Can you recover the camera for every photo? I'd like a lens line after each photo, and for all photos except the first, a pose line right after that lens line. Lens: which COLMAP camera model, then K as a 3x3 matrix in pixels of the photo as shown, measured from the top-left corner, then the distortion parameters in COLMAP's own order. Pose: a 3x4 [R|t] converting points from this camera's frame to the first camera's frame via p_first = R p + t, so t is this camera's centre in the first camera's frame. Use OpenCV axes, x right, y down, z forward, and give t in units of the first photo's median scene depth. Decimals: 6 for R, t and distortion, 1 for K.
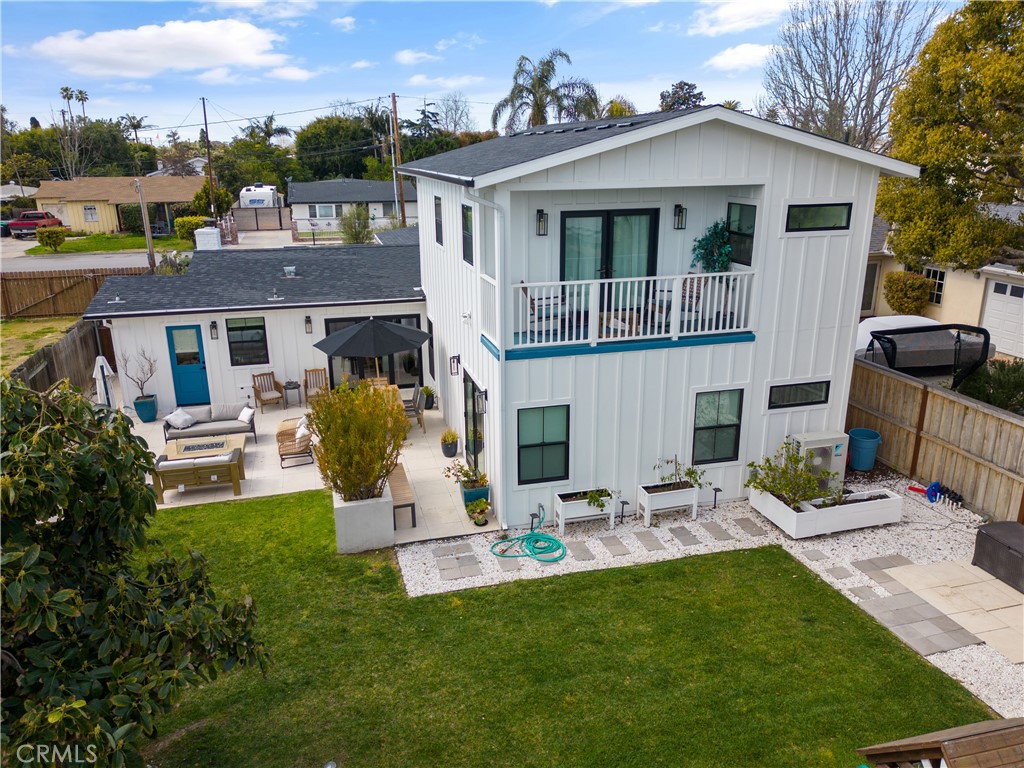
lens RADIAL K [[757.4, 0, 510.6], [0, 757.4, 384.4], [0, 0, 1]] dist [0.008140, -0.010469]
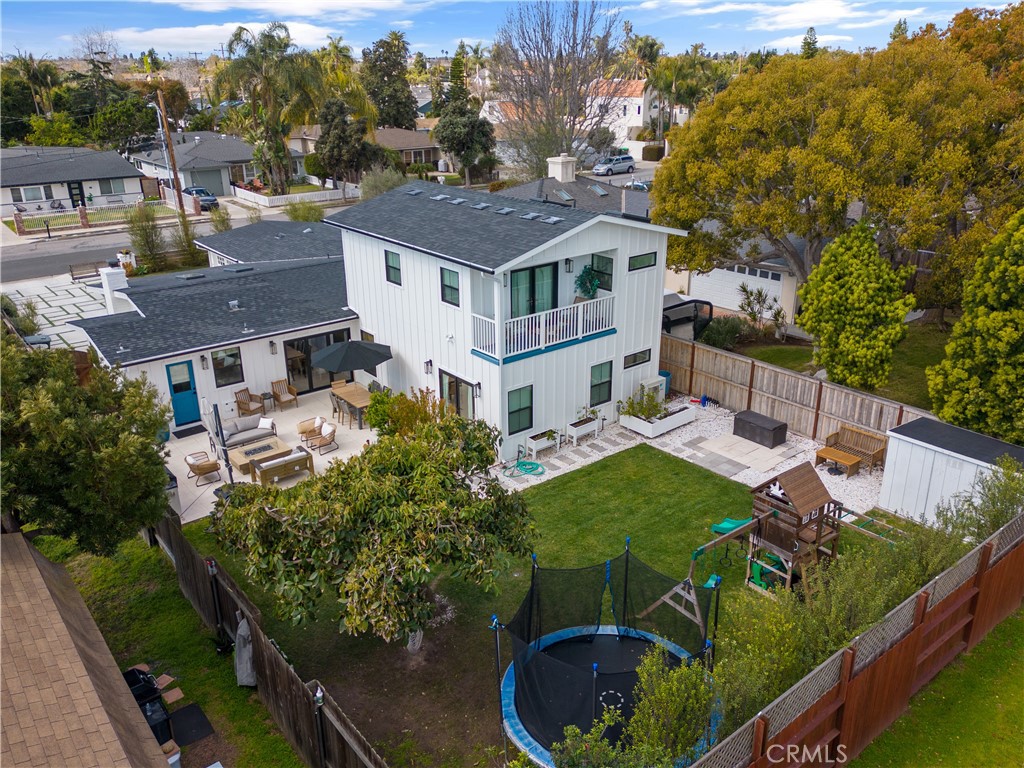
lens RADIAL K [[822.4, 0, 517.2], [0, 822.4, 386.9], [0, 0, 1]] dist [0.033718, -0.044555]
pose [[0.907209, -0.149371, 0.393268, -0.636952], [0.118447, 0.987716, 0.101916, -0.149982], [-0.403661, -0.045878, 0.913758, -0.641831]]
